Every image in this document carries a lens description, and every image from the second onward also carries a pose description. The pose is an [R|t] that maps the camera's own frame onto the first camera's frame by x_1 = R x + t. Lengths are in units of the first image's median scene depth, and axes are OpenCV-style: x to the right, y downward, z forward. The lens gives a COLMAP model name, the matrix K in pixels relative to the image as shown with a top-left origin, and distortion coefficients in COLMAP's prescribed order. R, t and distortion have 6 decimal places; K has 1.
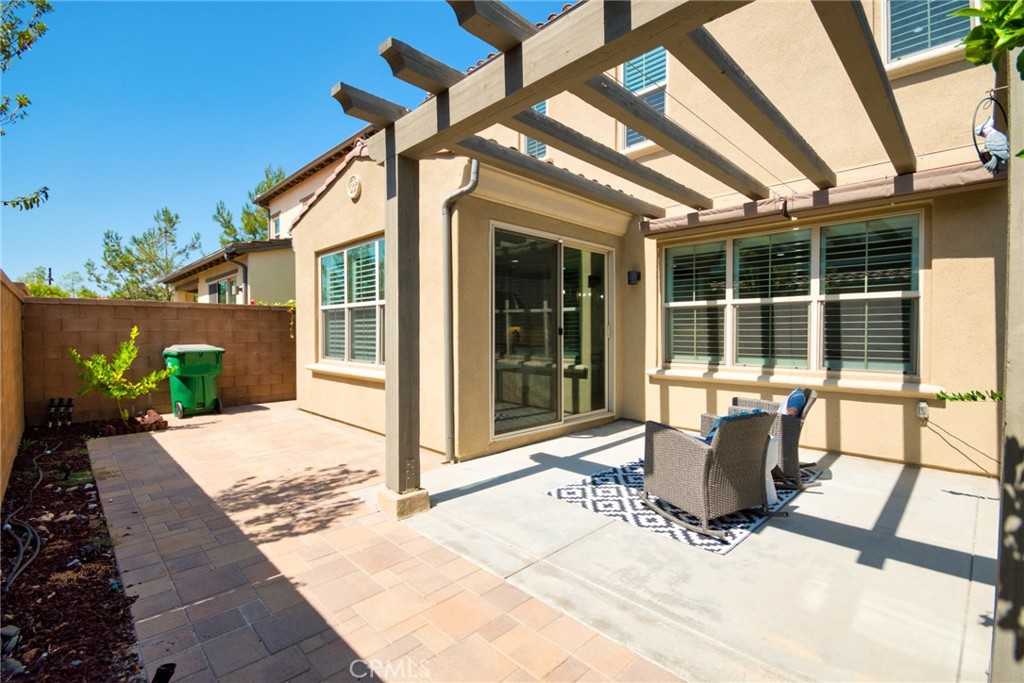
lens RADIAL K [[448.6, 0, 512.0], [0, 448.6, 341.5], [0, 0, 1]] dist [0.004283, 0.000354]
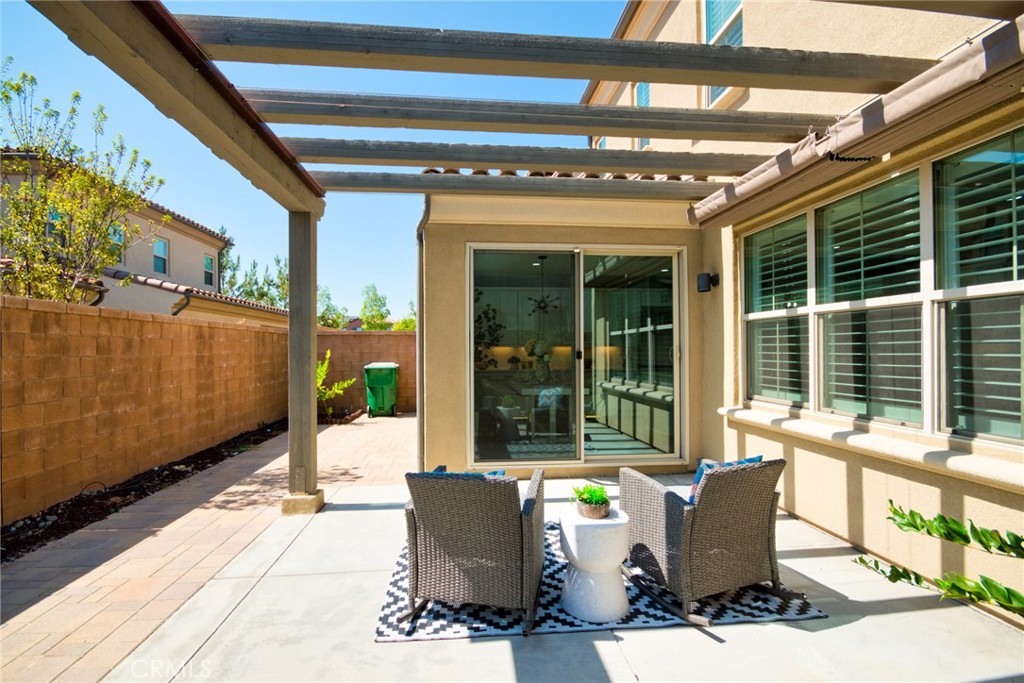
lens RADIAL K [[456.8, 0, 512.1], [0, 456.8, 348.9], [0, 0, 1]] dist [-0.001310, -0.000237]
pose [[0.785427, -0.003147, -0.618946, 0.611854], [-0.009793, 0.999799, -0.017510, -0.019423], [0.618876, 0.019814, 0.785239, 0.261770]]
